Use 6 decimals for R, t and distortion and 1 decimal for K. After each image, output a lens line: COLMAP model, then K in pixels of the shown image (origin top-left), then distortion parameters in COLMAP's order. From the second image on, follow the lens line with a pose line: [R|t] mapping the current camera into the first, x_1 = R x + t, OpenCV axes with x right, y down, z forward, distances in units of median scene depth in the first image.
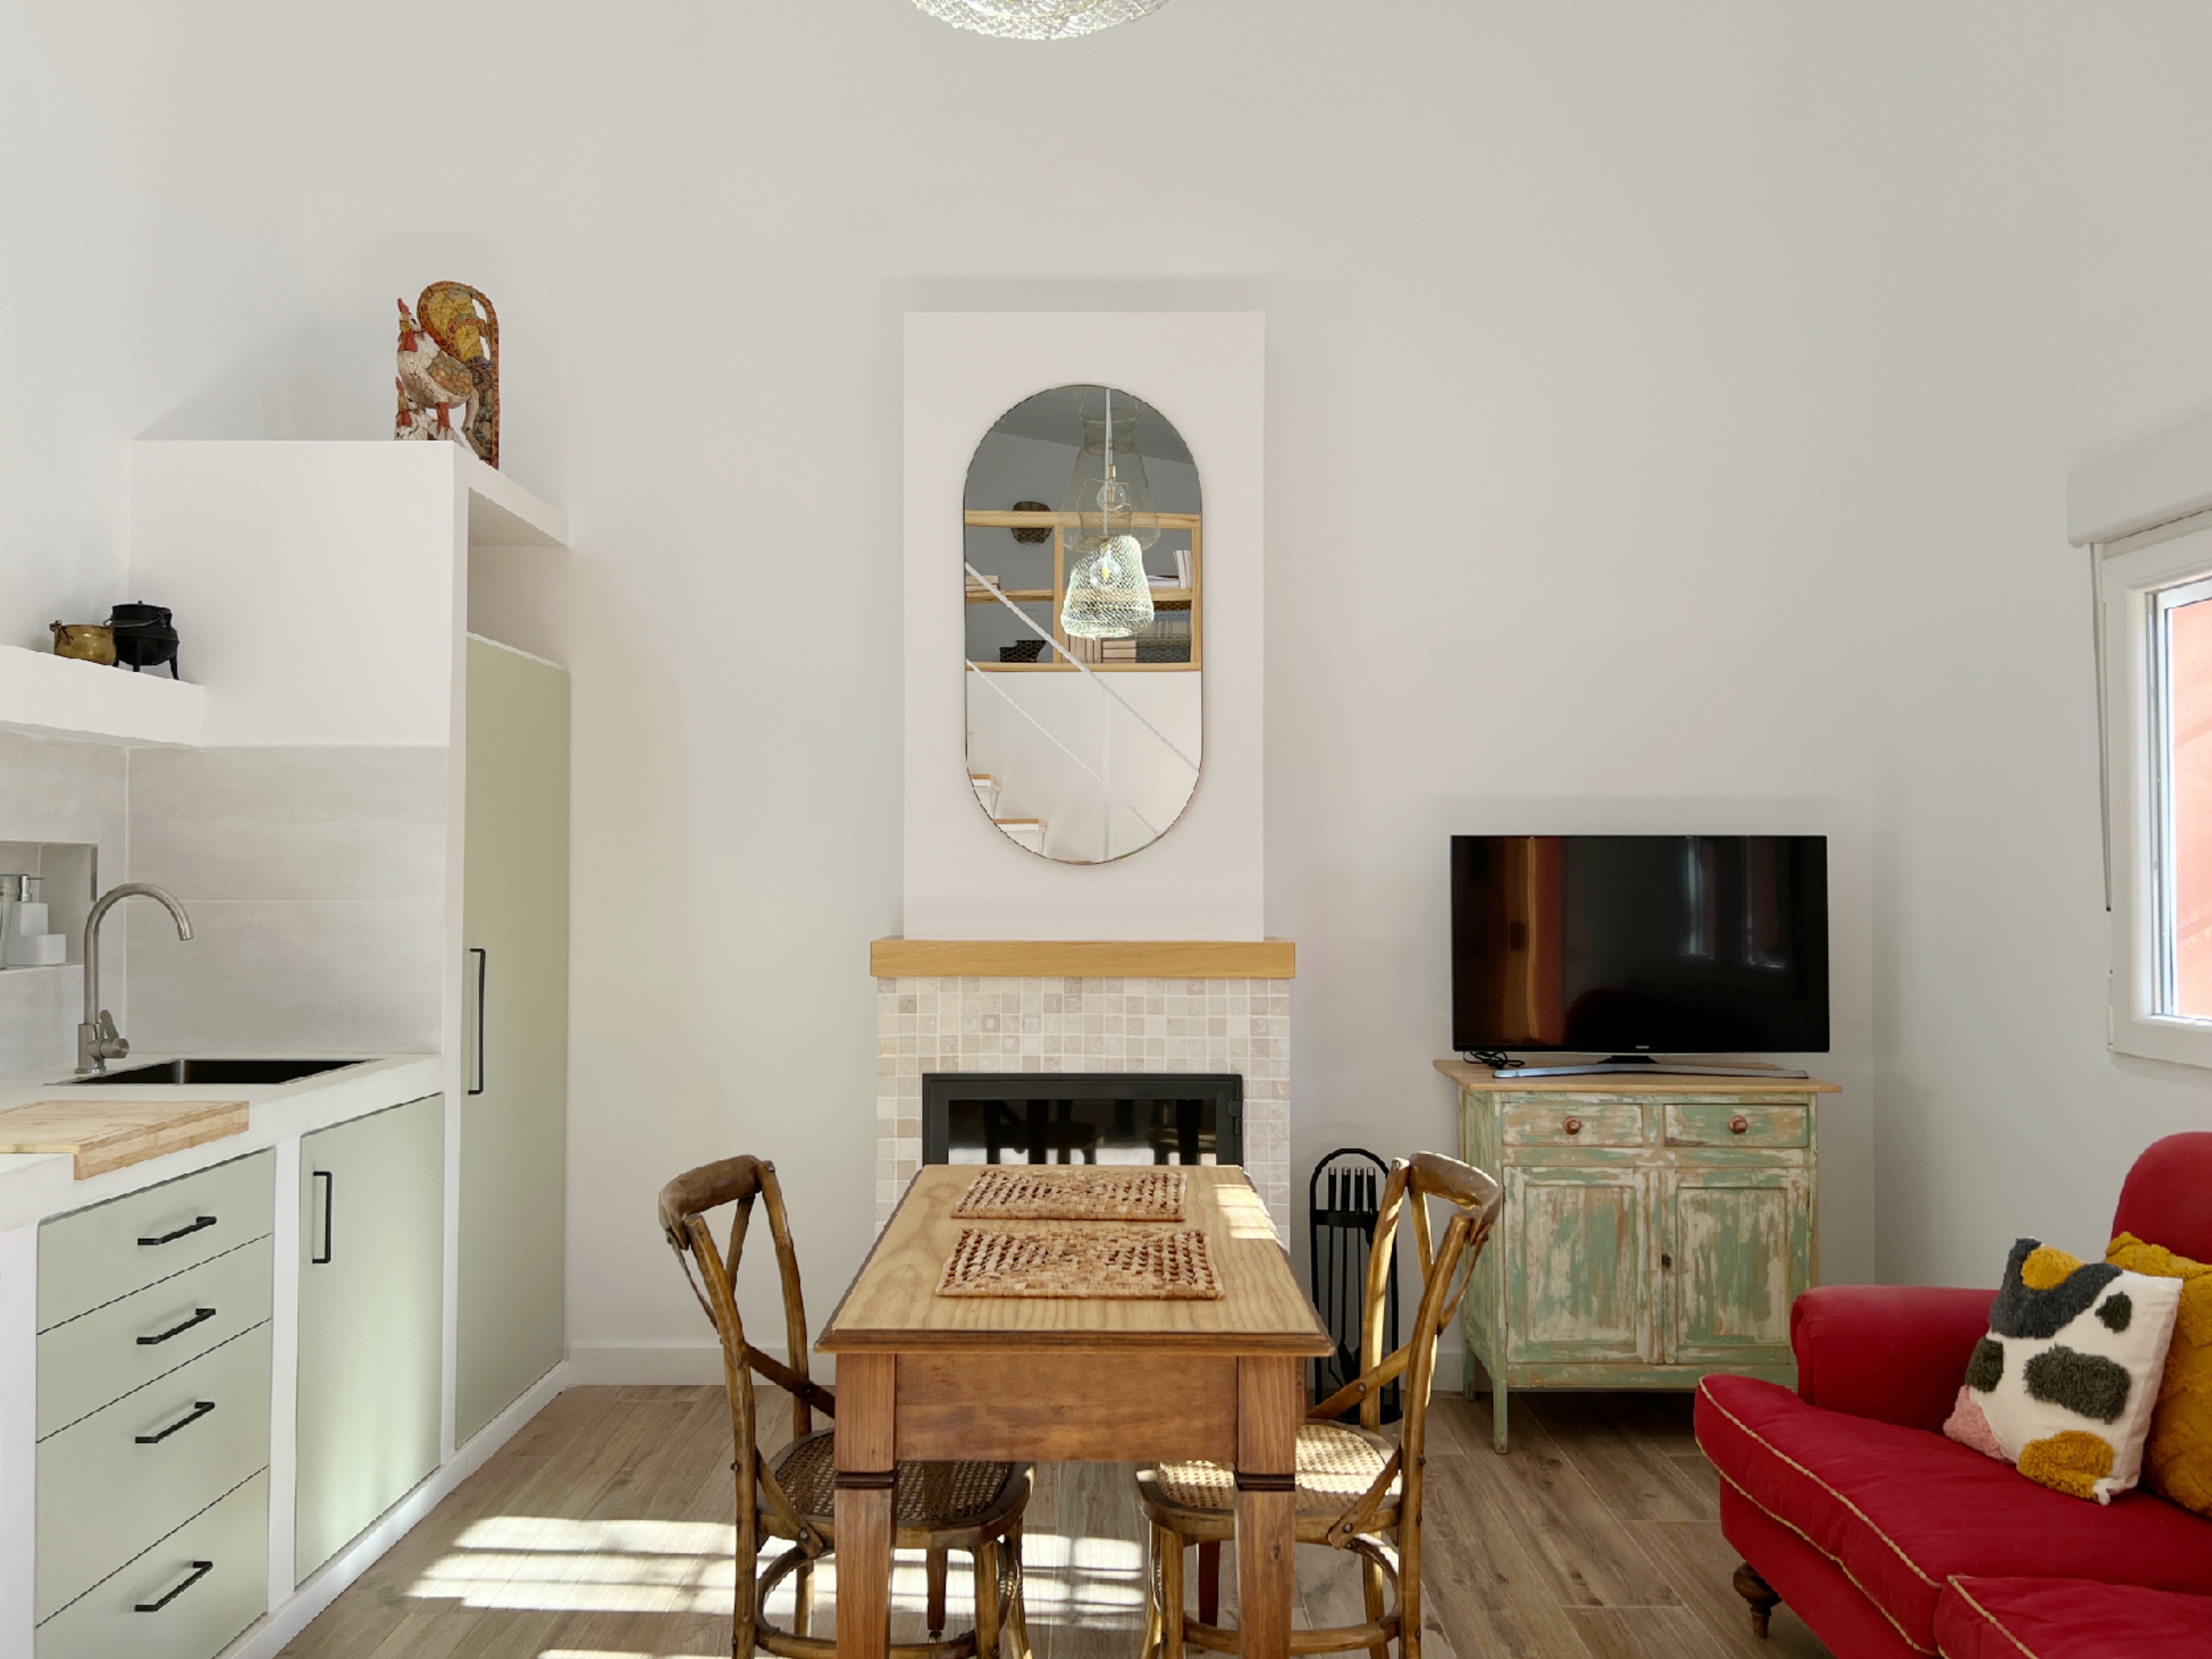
lens RADIAL K [[1669.5, 0, 1105.9], [0, 1669.5, 823.0], [0, 0, 1]] dist [0.057854, -0.064853]
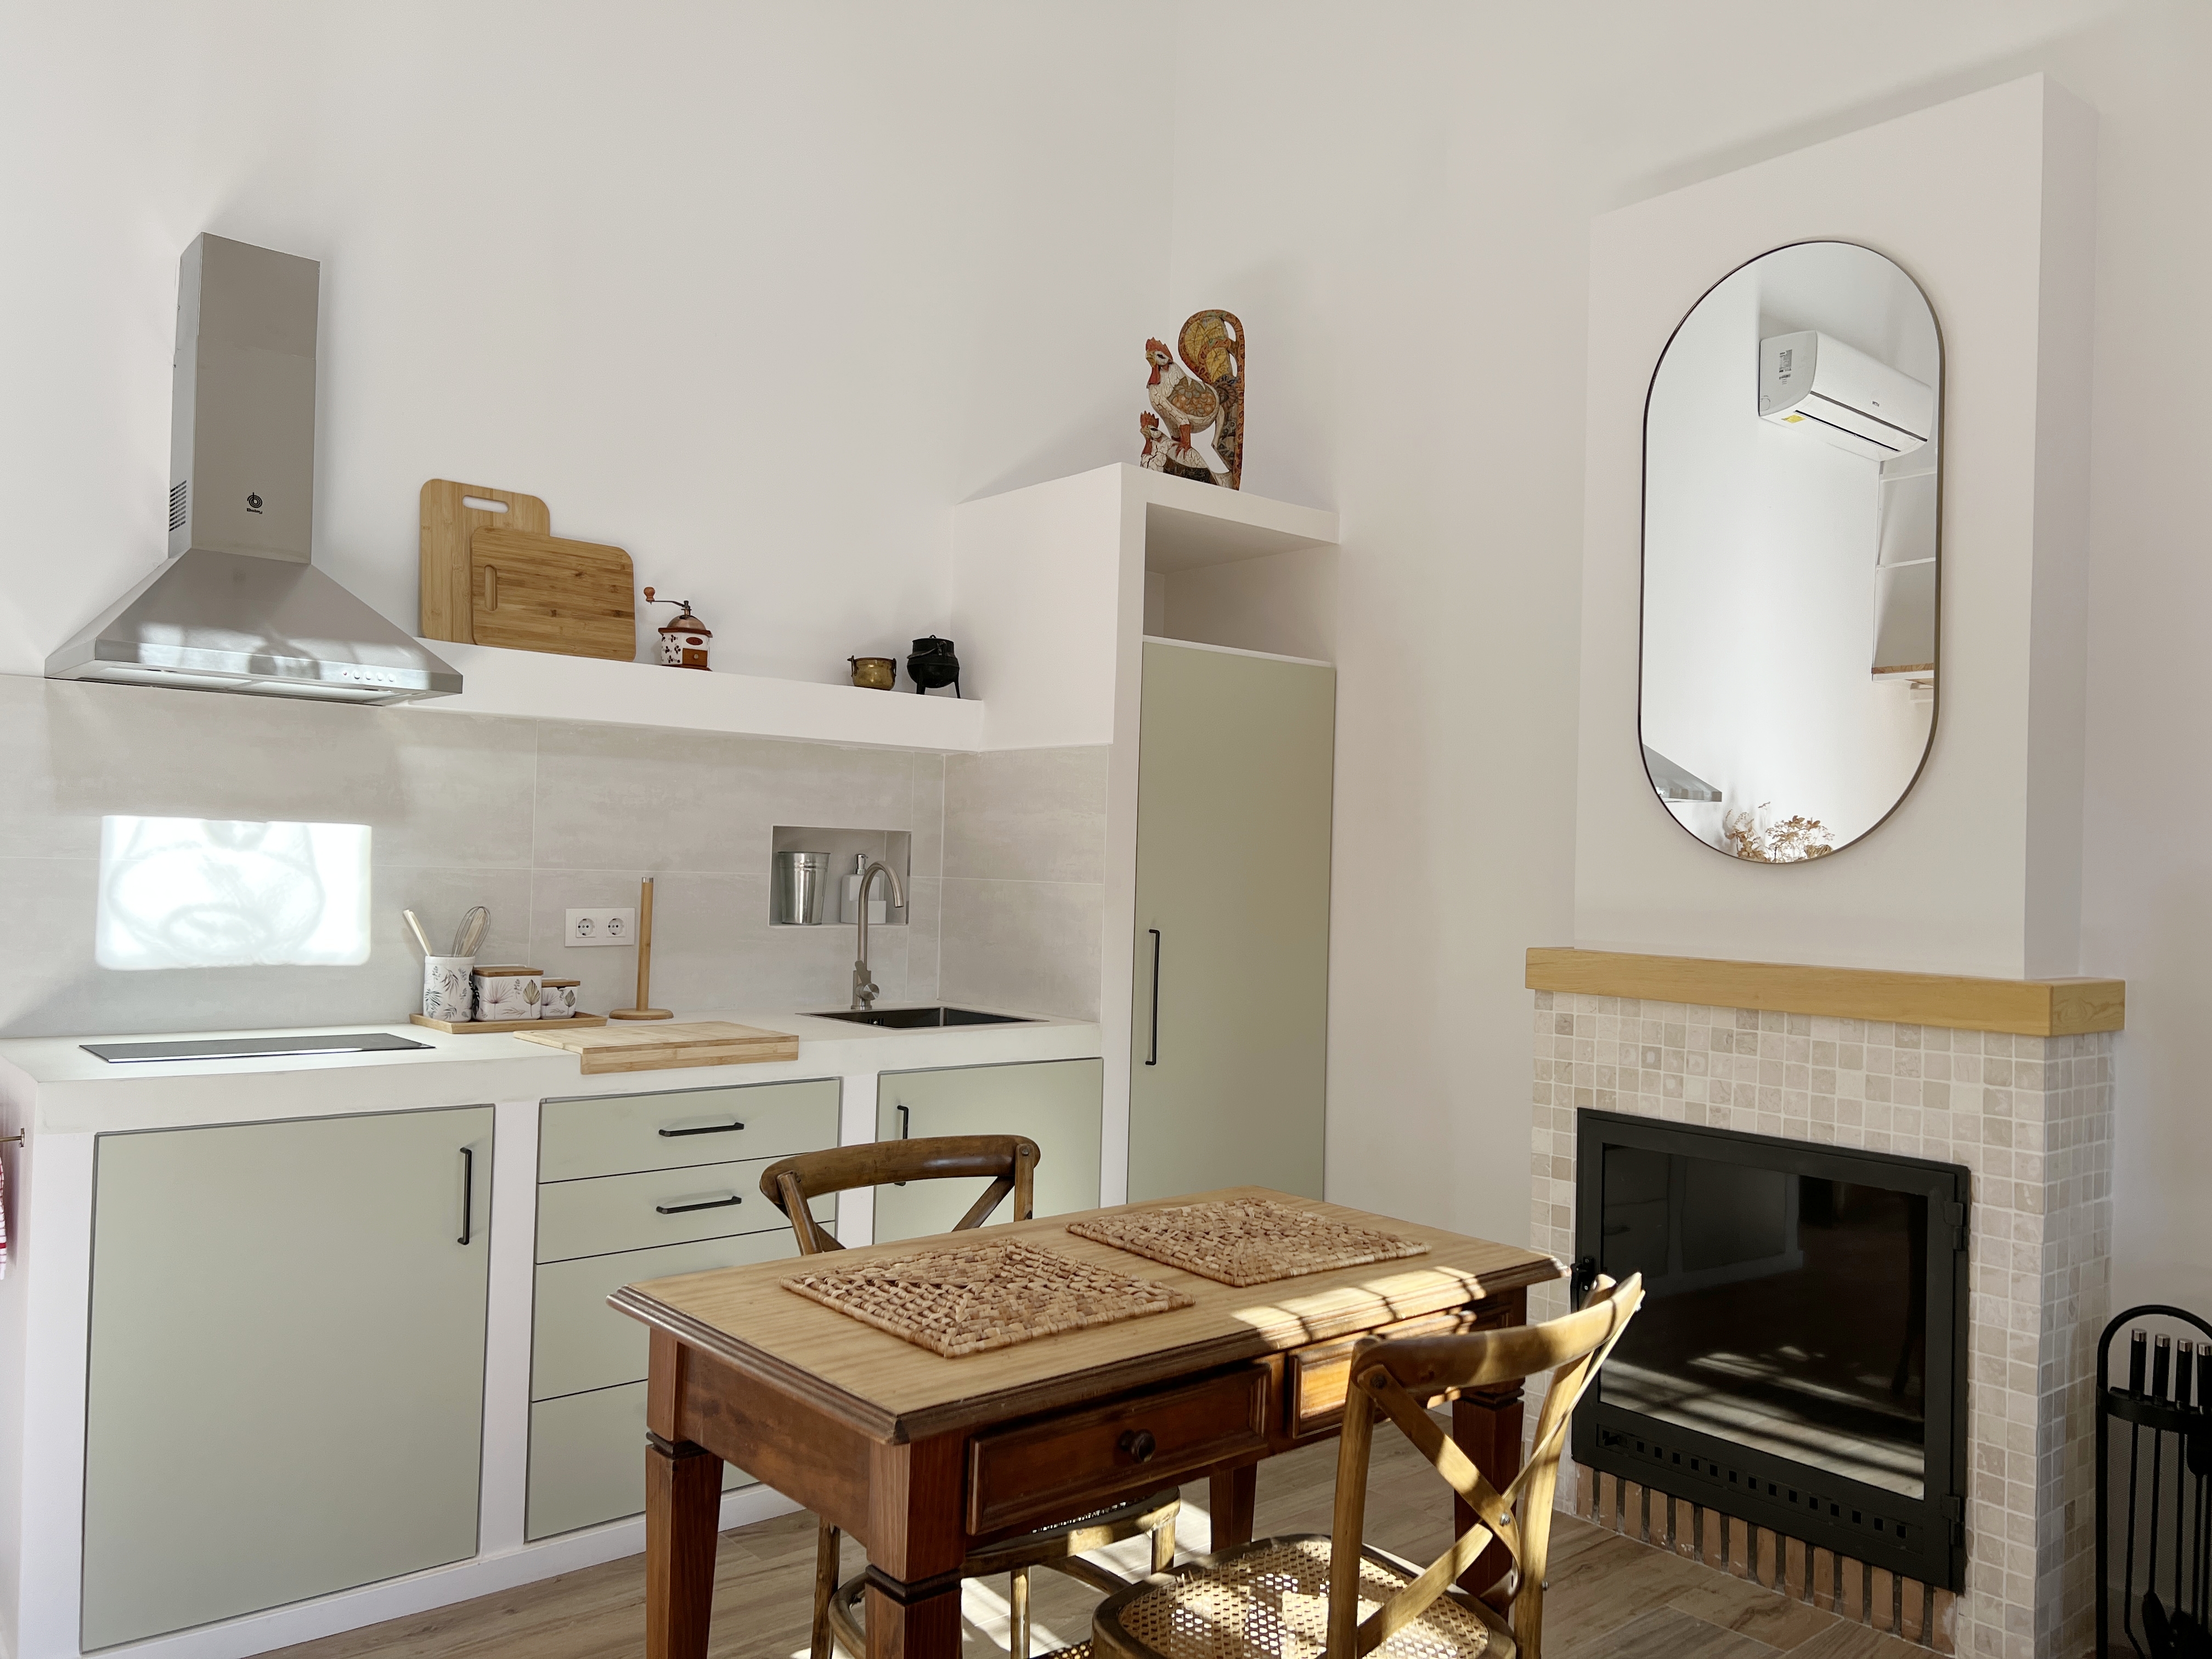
lens RADIAL K [[1661.2, 0, 1111.0], [0, 1661.2, 834.3], [0, 0, 1]] dist [0.060733, -0.075191]
pose [[0.657496, 0.003358, -0.753451, 0.394820], [-0.005360, 0.999986, -0.000220, 0.012910], [0.753439, 0.004183, 0.657504, 0.274105]]
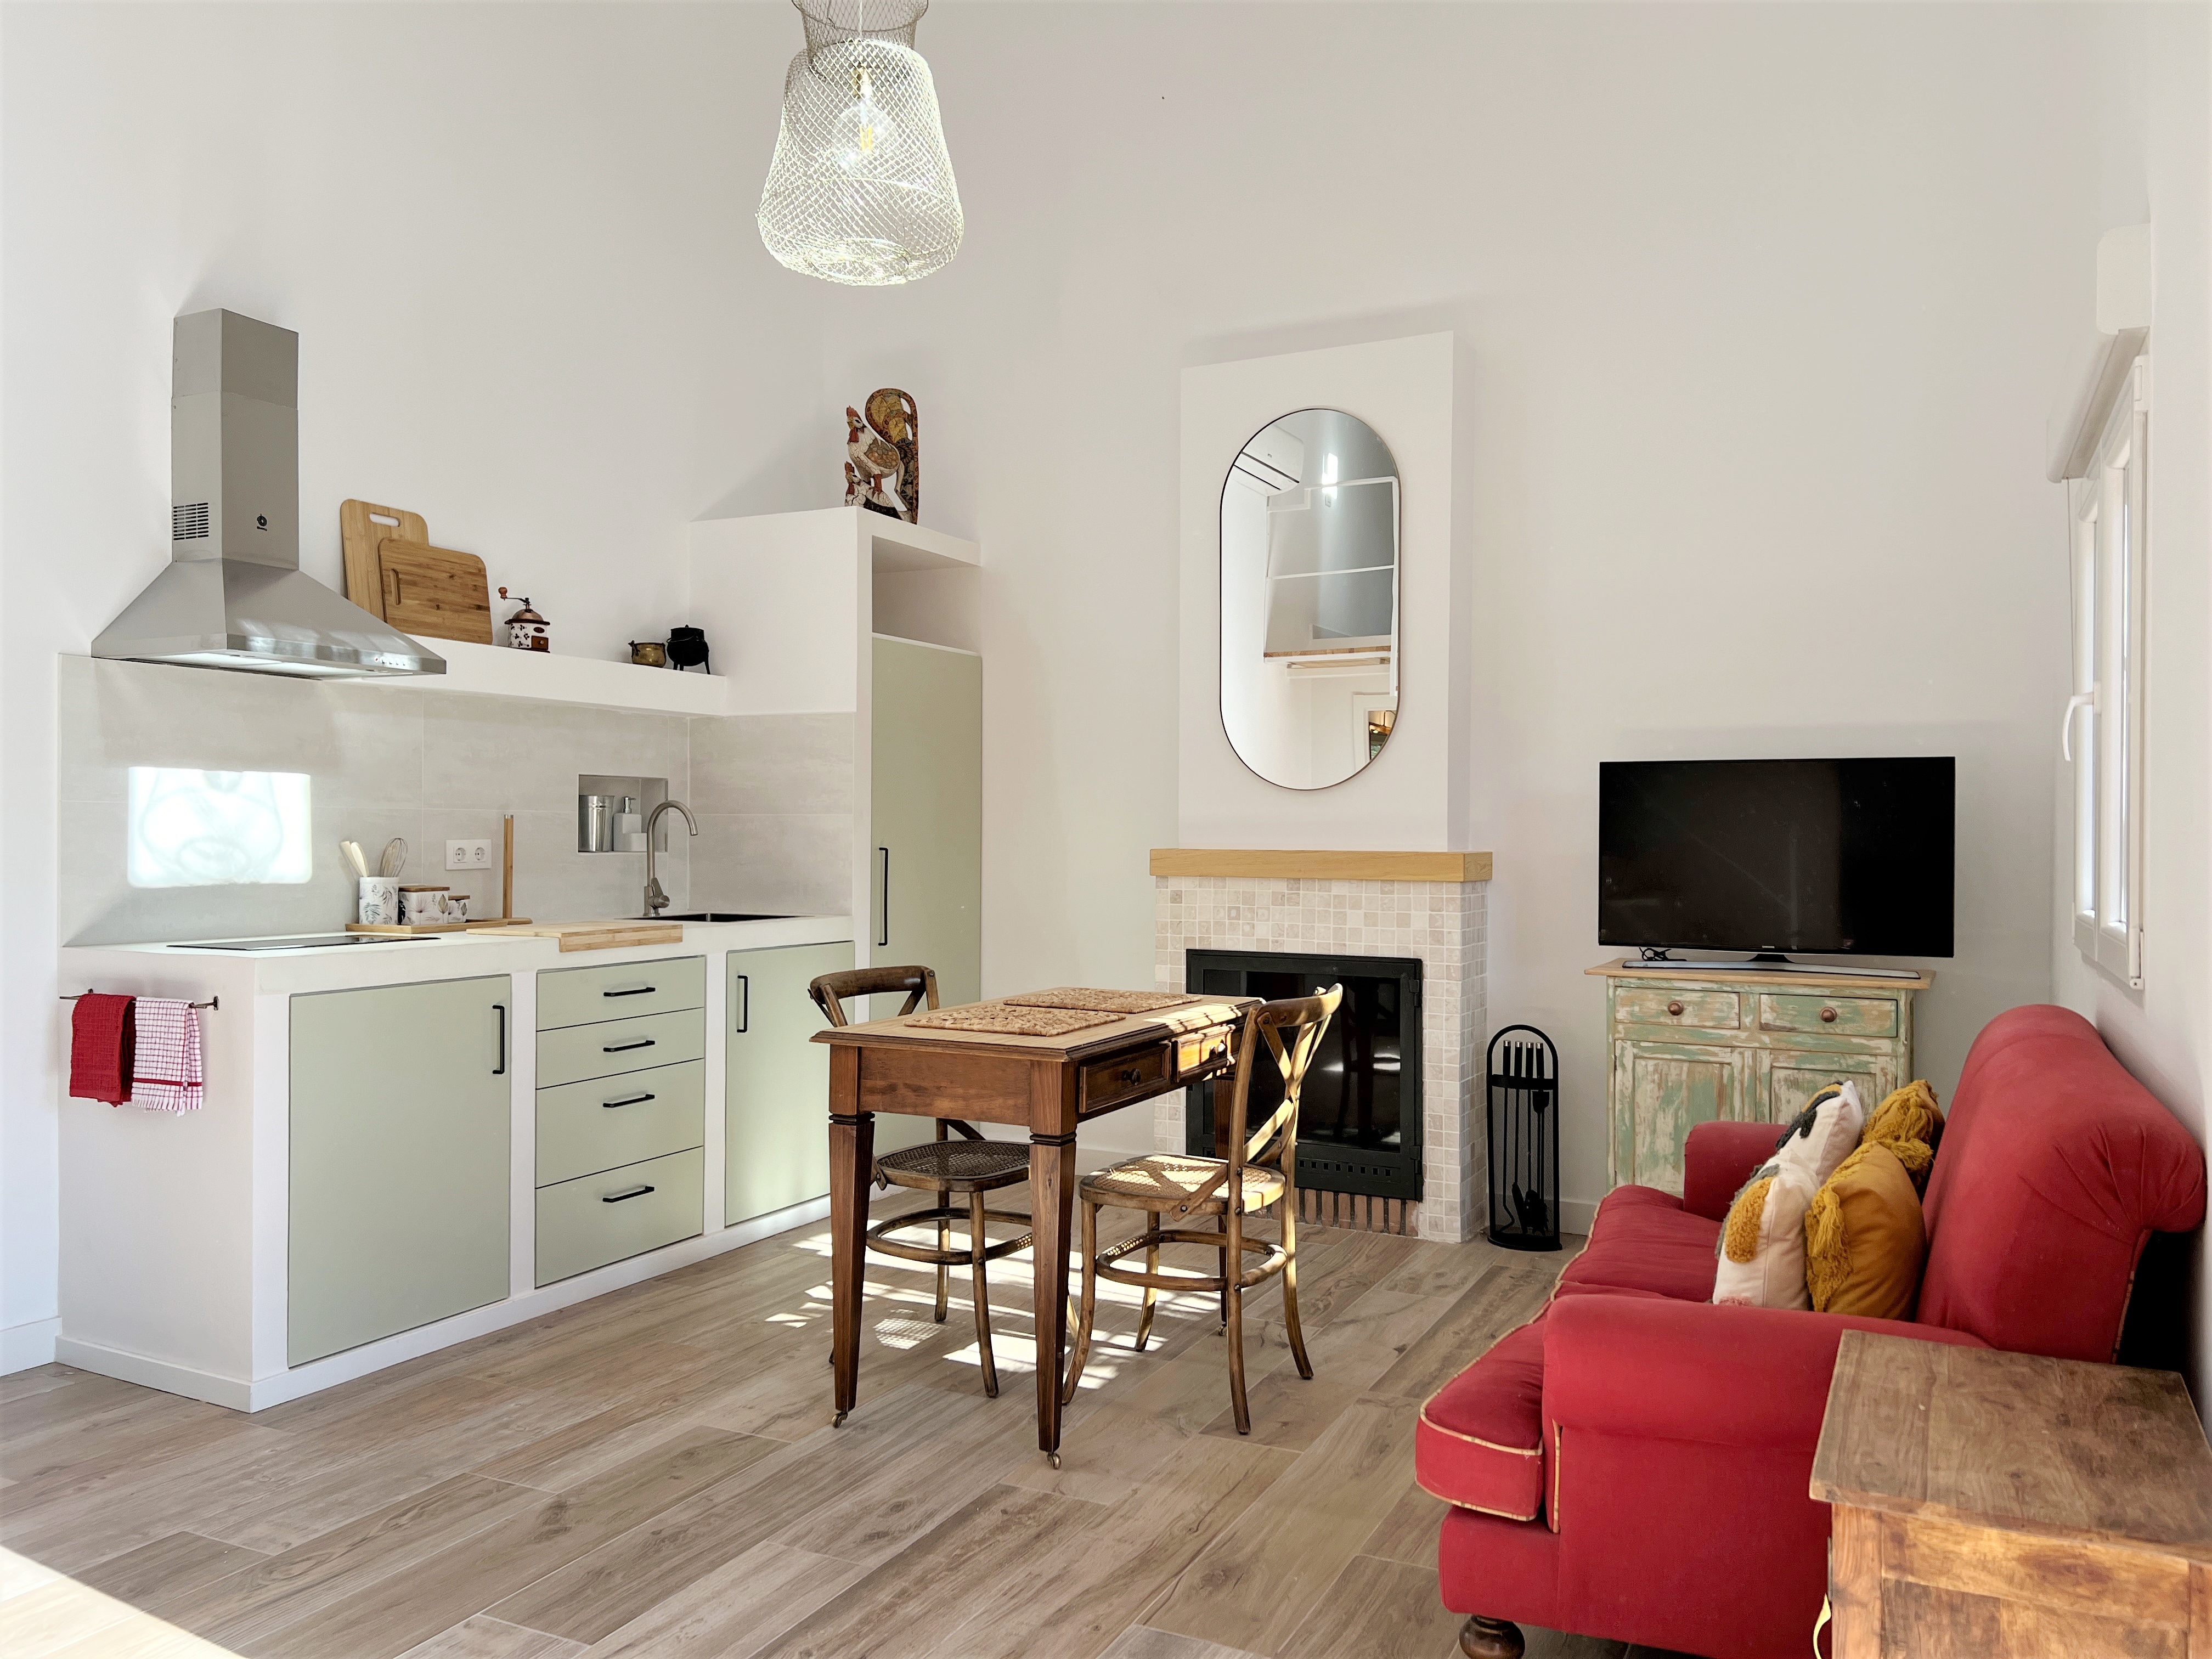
lens RADIAL K [[1669.5, 0, 1105.9], [0, 1669.5, 823.0], [0, 0, 1]] dist [0.057854, -0.064853]
pose [[0.895415, 0.001415, -0.445230, 0.443419], [0.008446, 0.999761, 0.020164, 0.024248], [0.445152, -0.021816, 0.895189, -0.219937]]
